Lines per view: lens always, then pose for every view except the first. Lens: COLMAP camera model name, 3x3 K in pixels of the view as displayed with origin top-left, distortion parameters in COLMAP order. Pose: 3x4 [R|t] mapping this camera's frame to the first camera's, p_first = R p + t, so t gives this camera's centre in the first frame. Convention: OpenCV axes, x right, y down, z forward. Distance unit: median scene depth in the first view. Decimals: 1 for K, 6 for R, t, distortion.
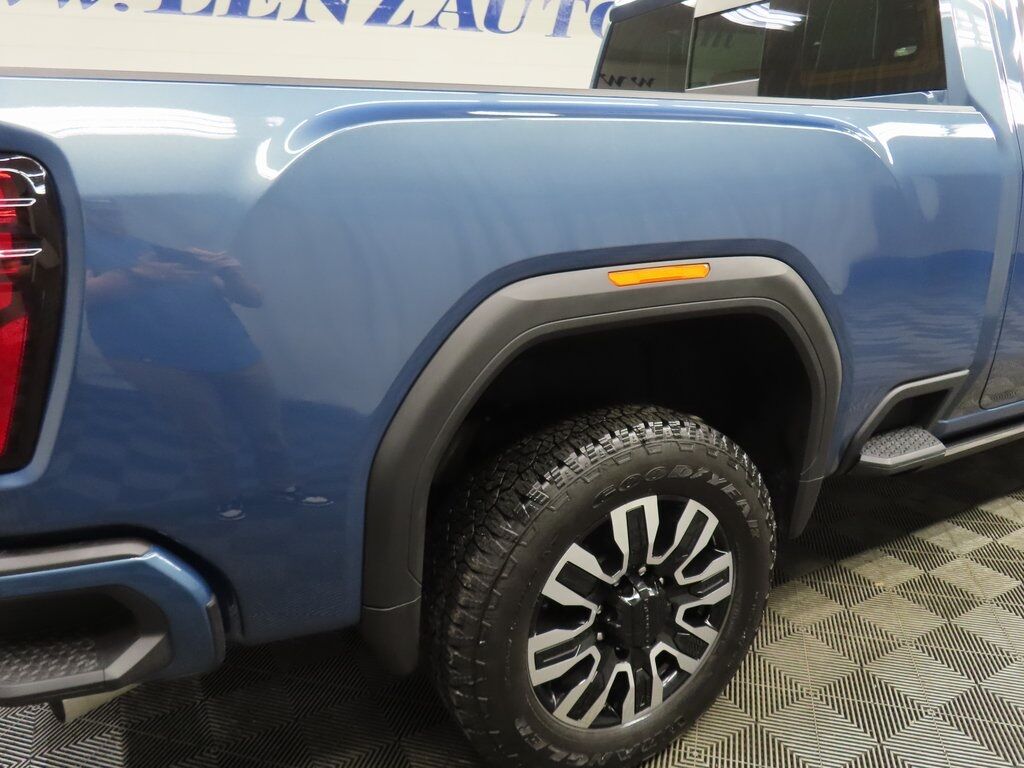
lens RADIAL K [[730.2, 0, 510.3], [0, 730.2, 382.4], [0, 0, 1]] dist [-0.008708, 0.000364]
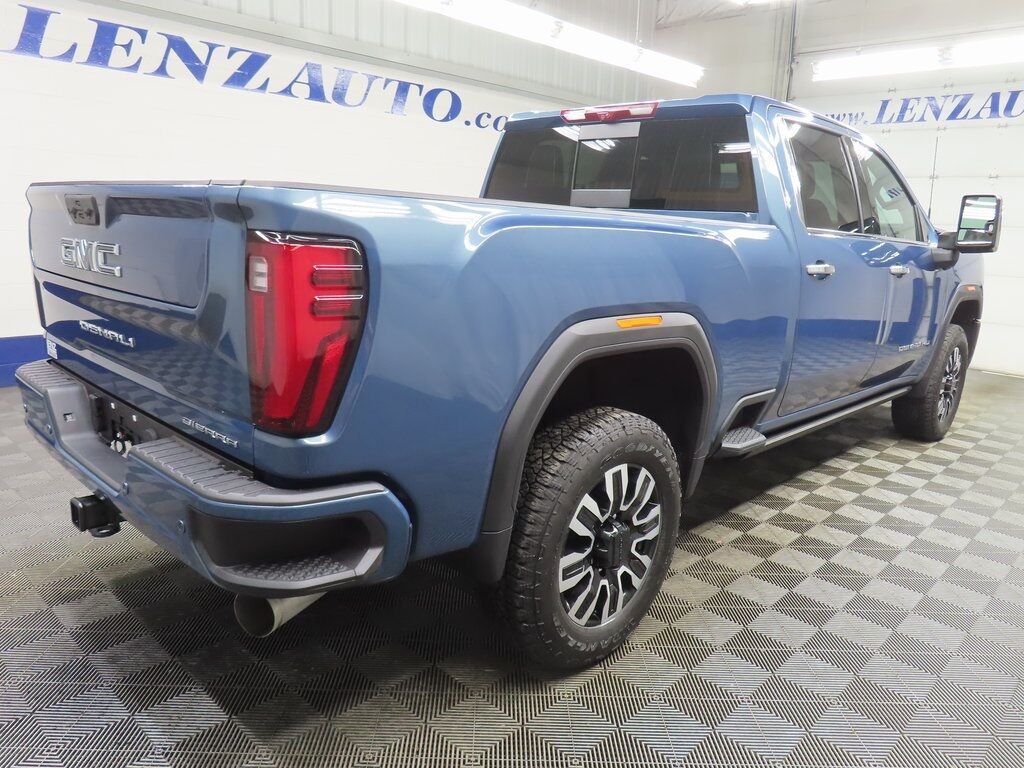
lens RADIAL K [[730.2, 0, 510.6], [0, 730.2, 386.4], [0, 0, 1]] dist [-0.008708, 0.000364]
pose [[0.951454, -0.000816, 0.307789, -0.480930], [0.021811, 0.997661, -0.064778, 0.081086], [-0.307016, 0.068346, 0.949247, -0.383867]]
